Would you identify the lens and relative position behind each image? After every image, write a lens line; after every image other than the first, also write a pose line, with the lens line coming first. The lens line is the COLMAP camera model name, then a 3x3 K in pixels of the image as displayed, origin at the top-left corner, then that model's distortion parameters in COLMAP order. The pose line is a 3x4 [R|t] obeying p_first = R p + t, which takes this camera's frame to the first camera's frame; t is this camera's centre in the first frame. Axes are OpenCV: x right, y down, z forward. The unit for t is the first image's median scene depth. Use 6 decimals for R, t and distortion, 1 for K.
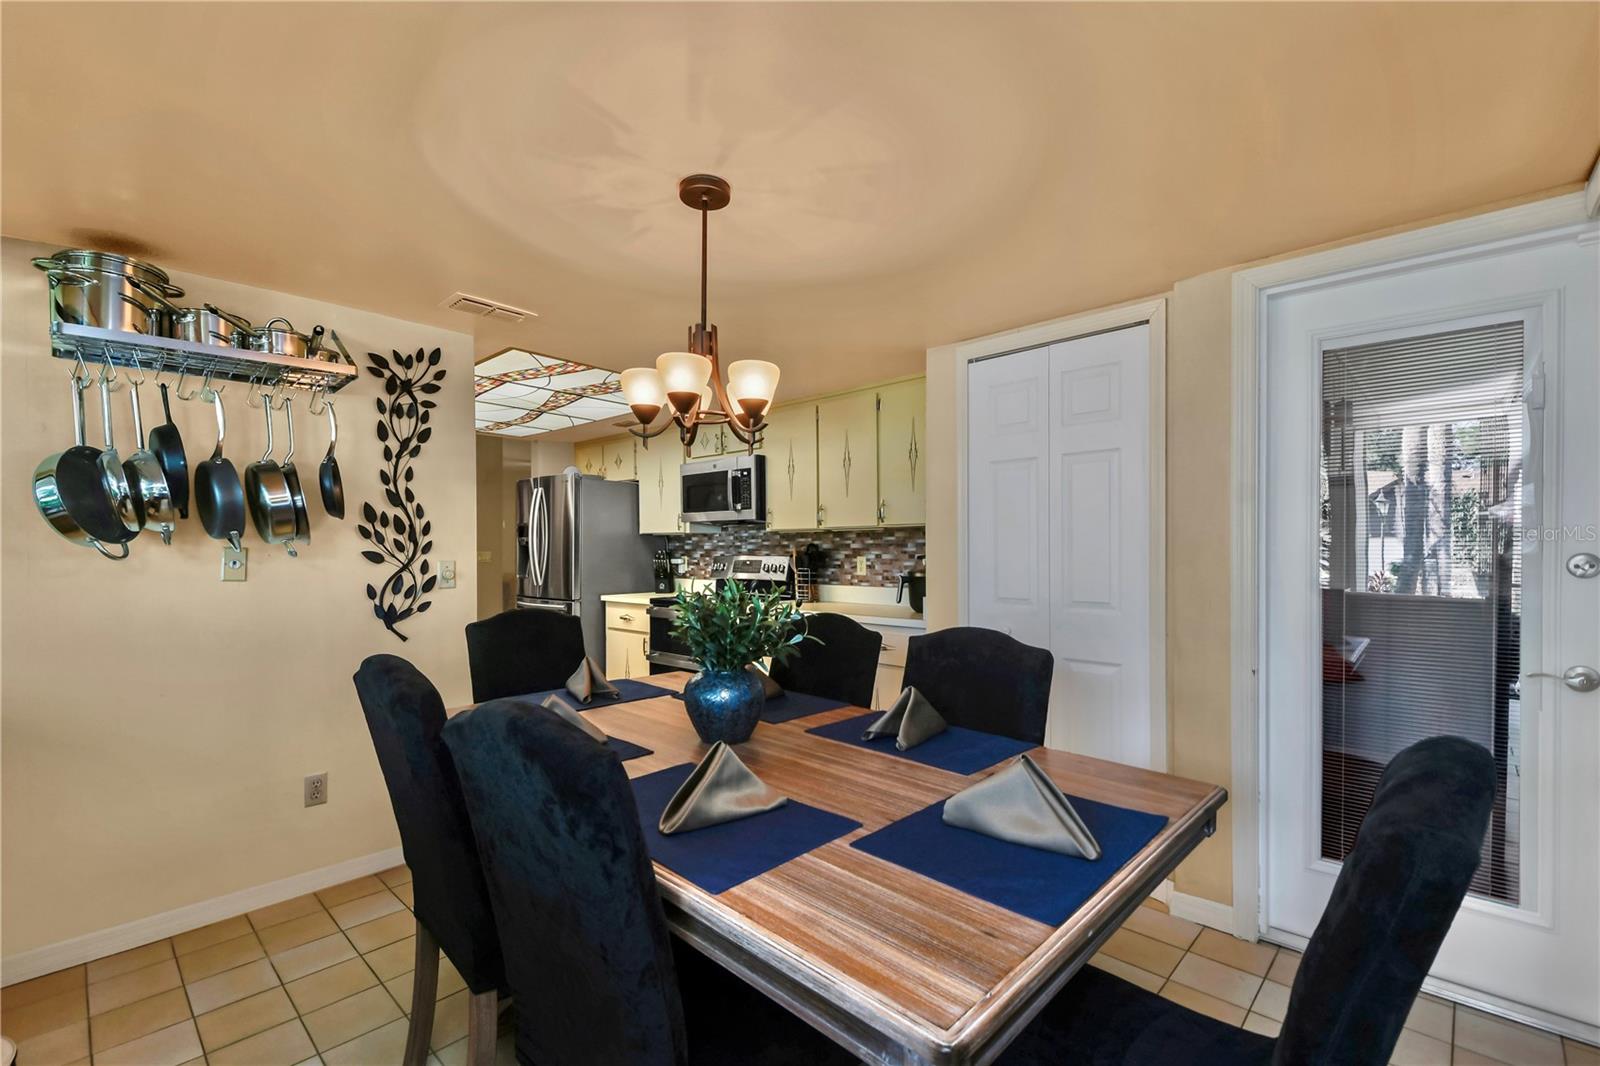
lens RADIAL K [[701.9, 0, 763.2], [0, 701.9, 552.7], [0, 0, 1]] dist [0.018705, -0.015025]
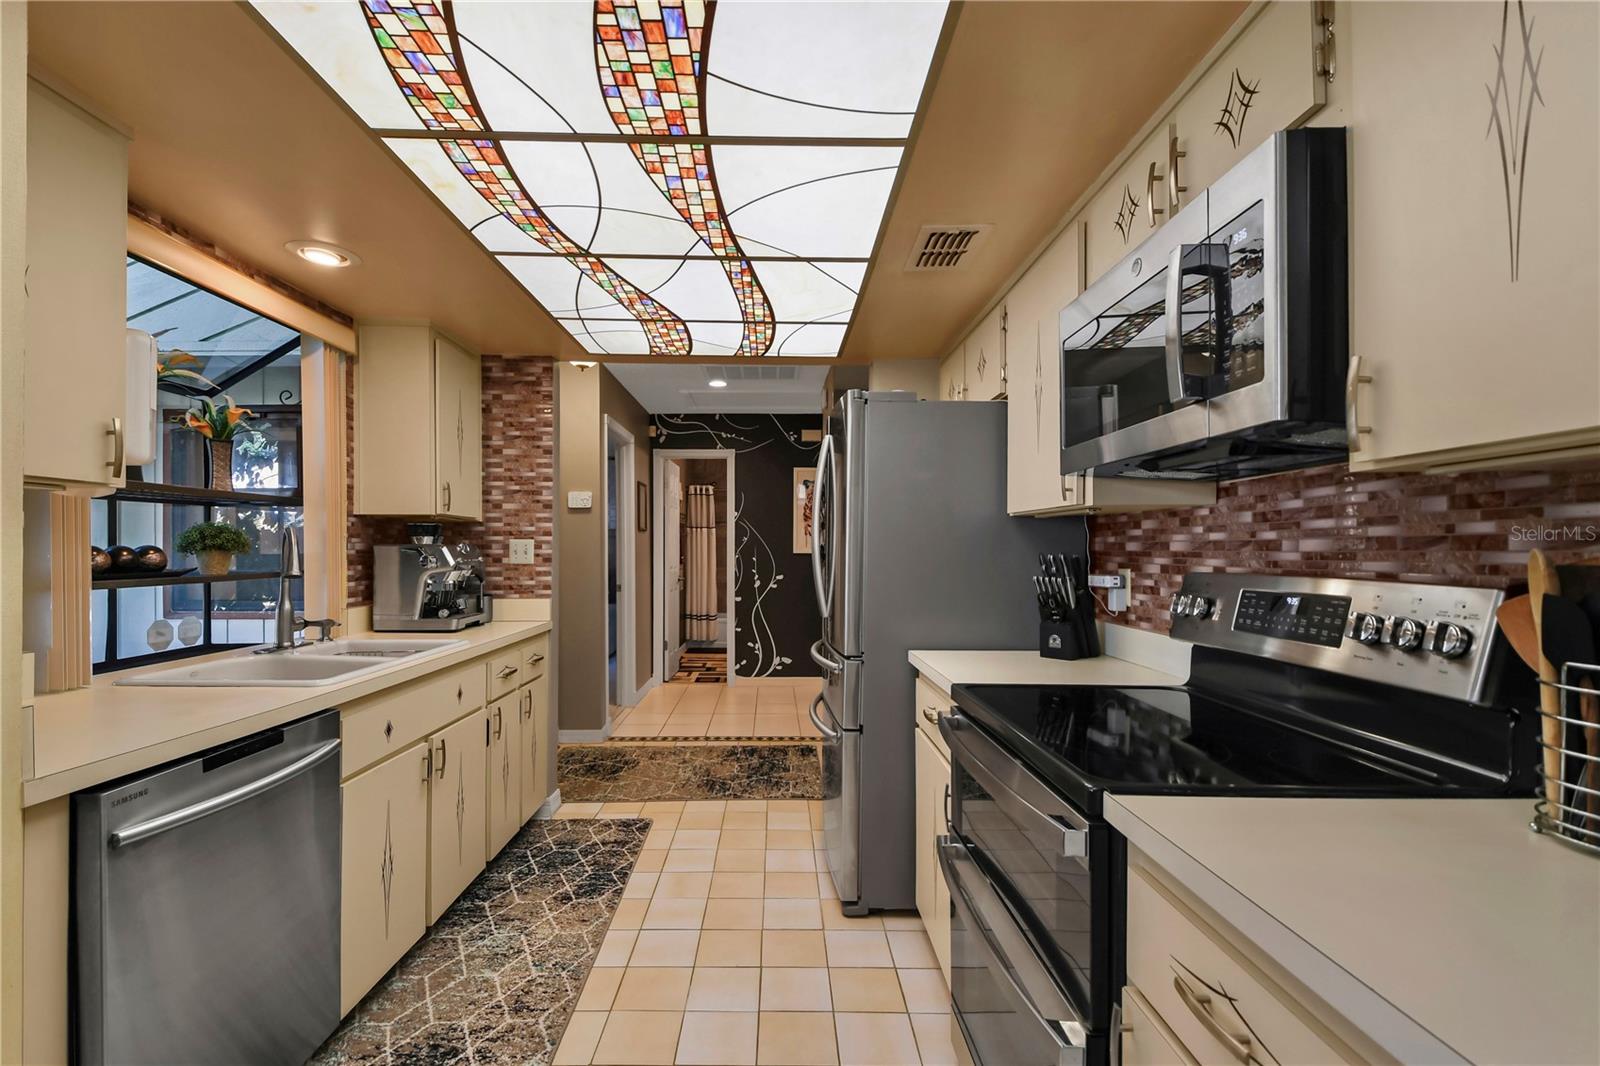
lens RADIAL K [[701.9, 0, 763.2], [0, 701.9, 552.7], [0, 0, 1]] dist [0.018705, -0.015025]
pose [[0.707584, 0.007289, -0.706591, 0.046348], [-0.006735, 0.999971, 0.003571, -0.008350], [0.706597, 0.002232, 0.707613, 1.104863]]
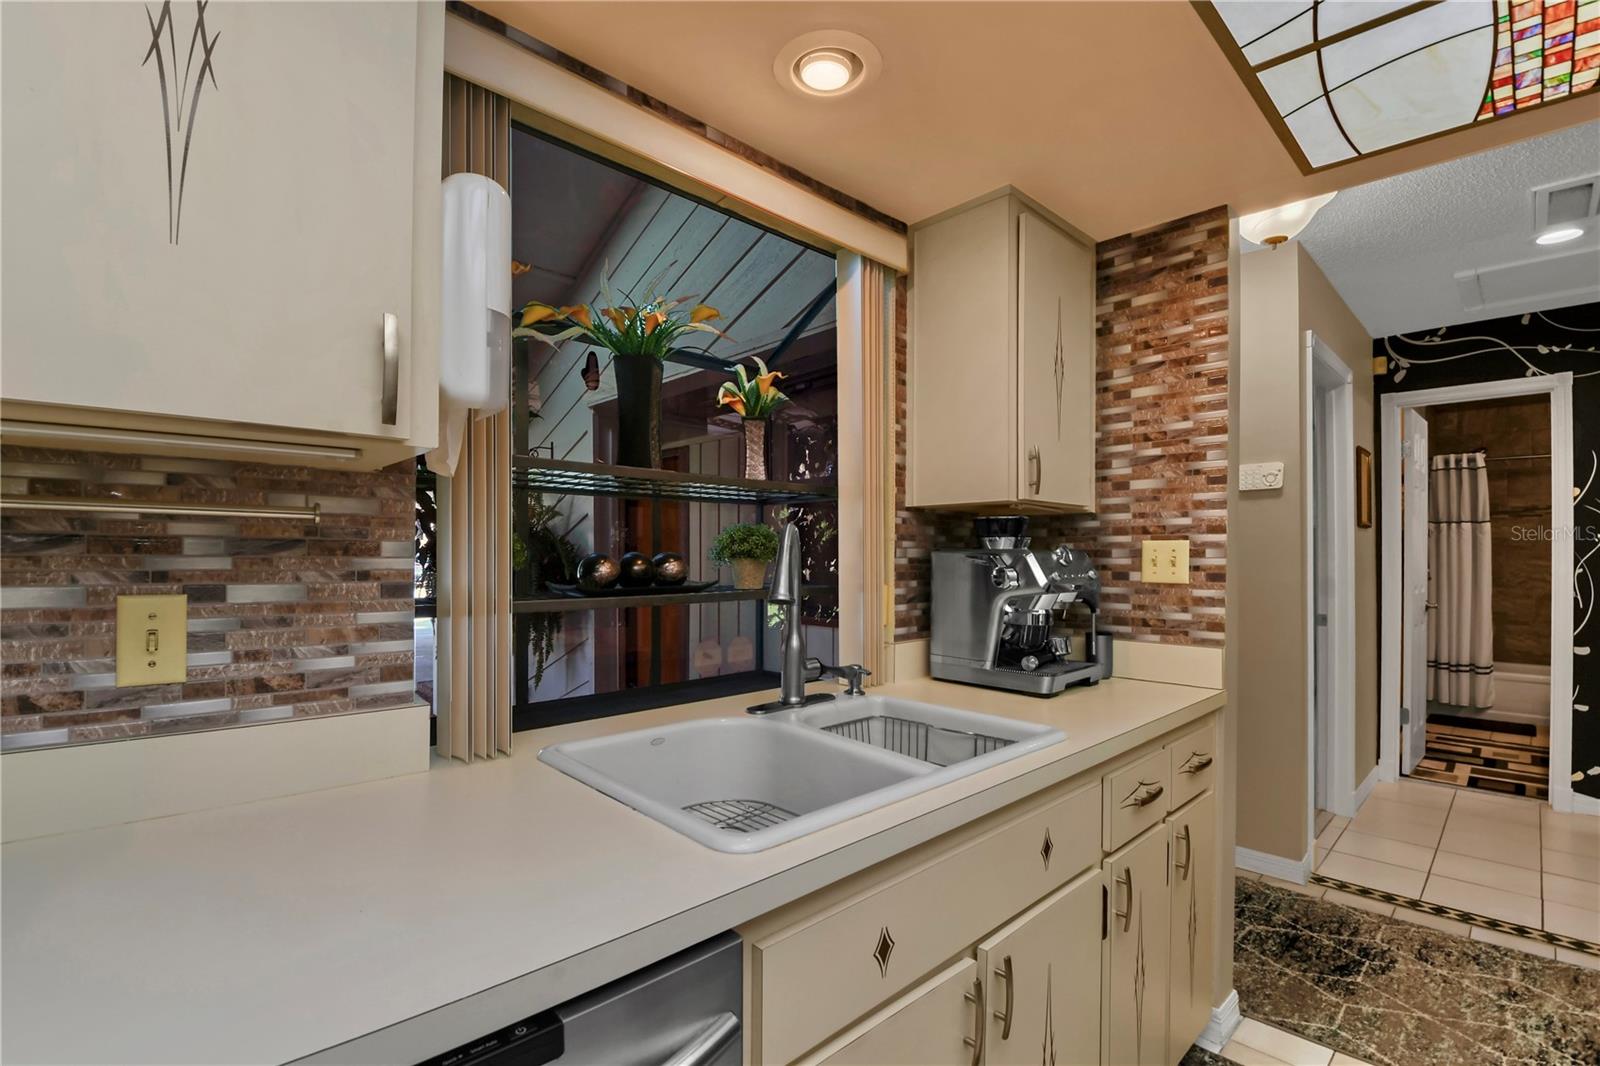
lens RADIAL K [[707.0, 0, 769.4], [0, 707.0, 556.0], [0, 0, 1]] dist [0.014027, -0.016175]
pose [[-0.028813, 0.003636, -0.999578, -0.381706], [-0.007006, 0.999968, 0.003840, -0.008717], [0.999560, 0.007114, -0.028786, 1.292388]]
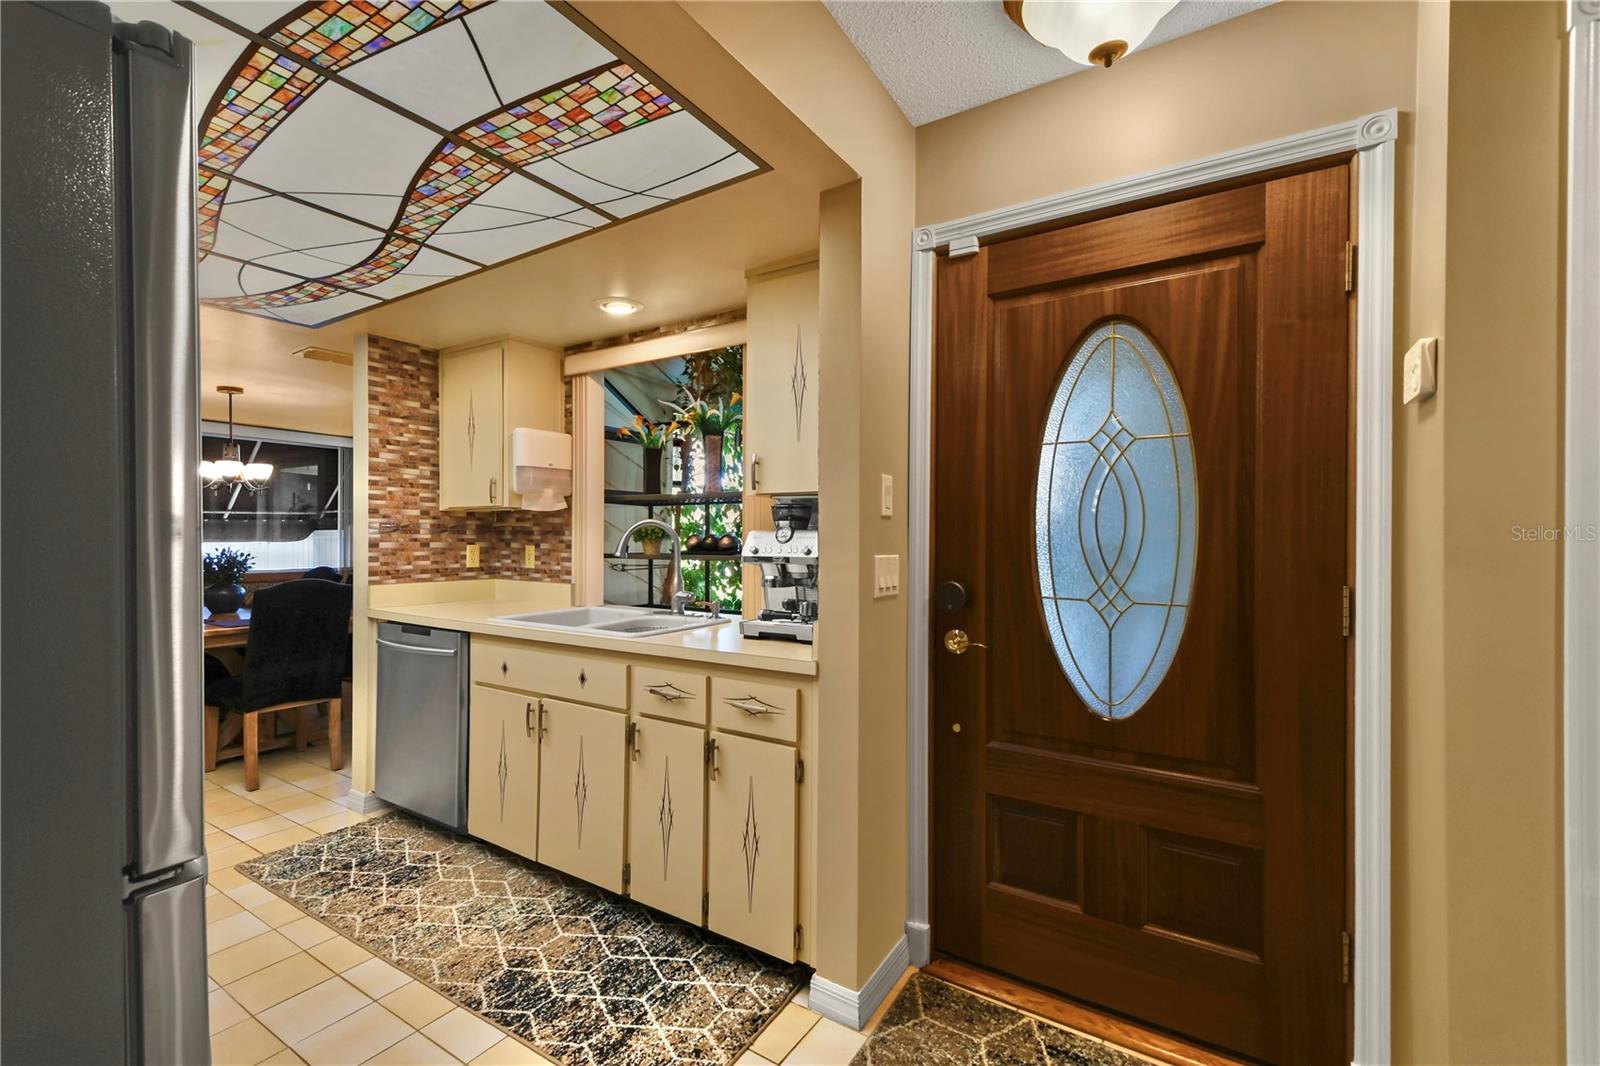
lens RADIAL K [[703.3, 0, 800.5], [0, 703.3, 536.0], [0, 0, 1]] dist [0.026427, 0.000077]
pose [[-0.974522, 0.002234, -0.224281, -0.877924], [0.001519, 0.999993, 0.003360, -0.008590], [0.224287, 0.002934, -0.974519, 2.343695]]
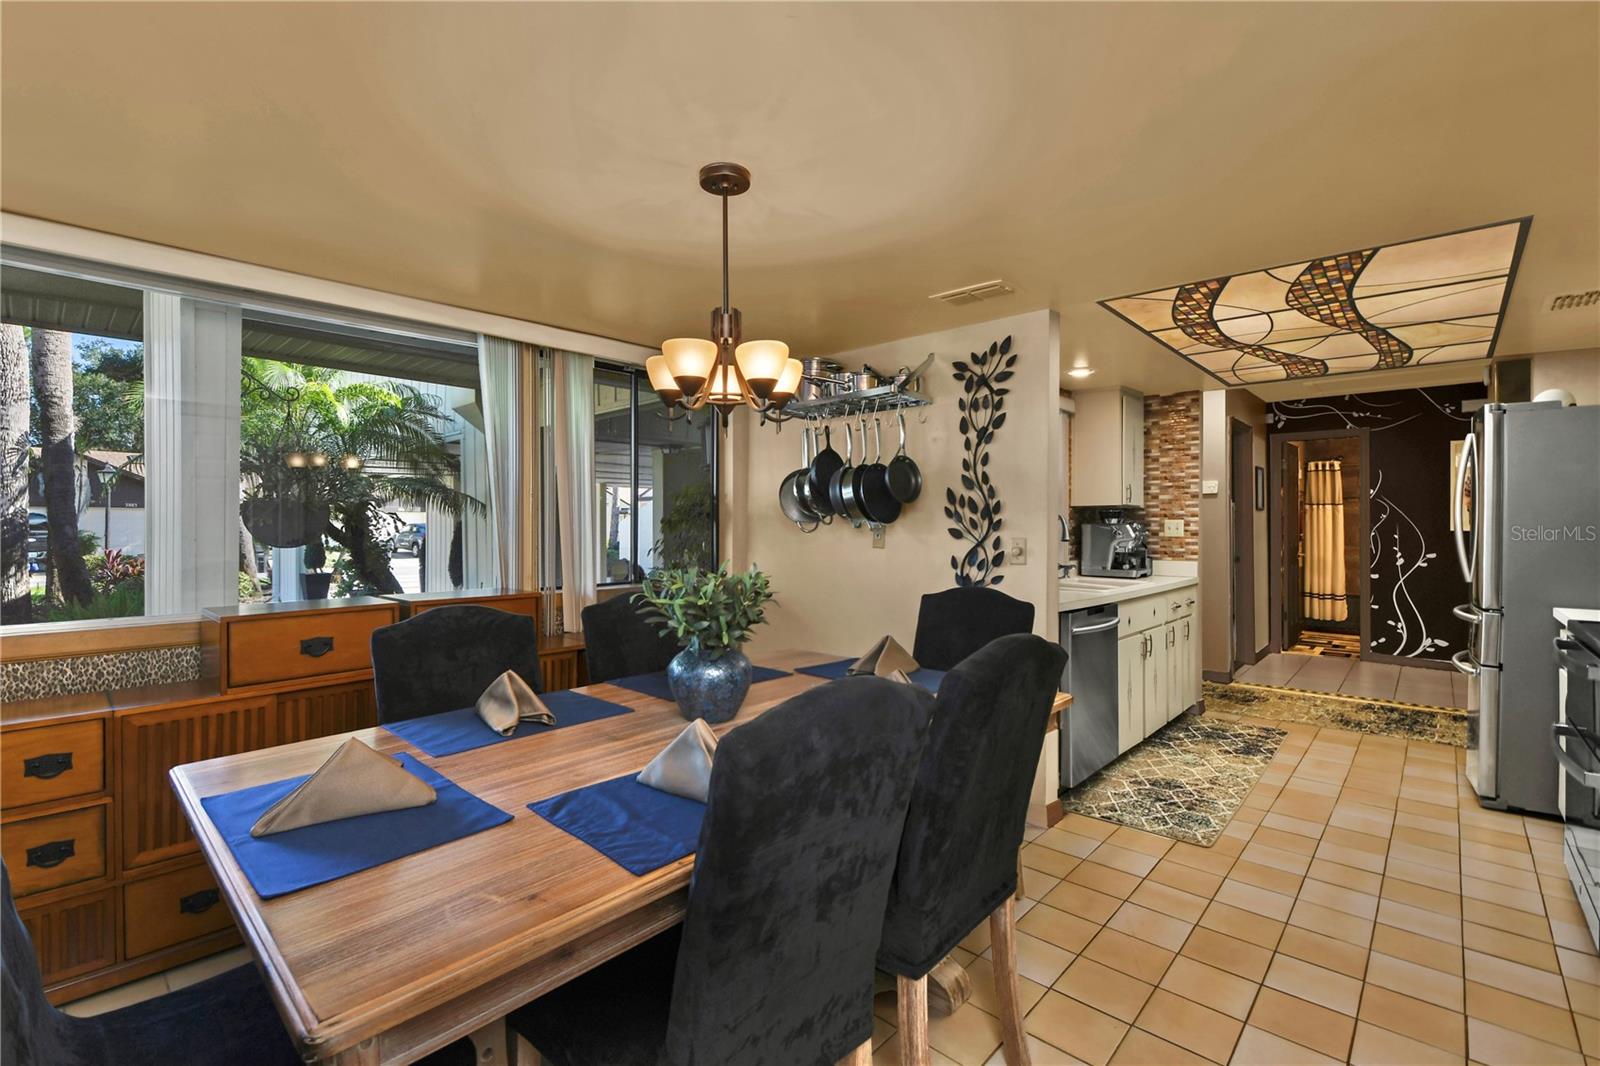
lens RADIAL K [[679.5, 0, 789.8], [0, 679.5, 525.5], [0, 0, 1]] dist [0.059698, -0.035213]
pose [[0.052210, 0.001081, -0.998636, 0.554698], [-0.005246, 0.999986, 0.000808, -0.006081], [0.998622, 0.005197, 0.052215, 0.630088]]
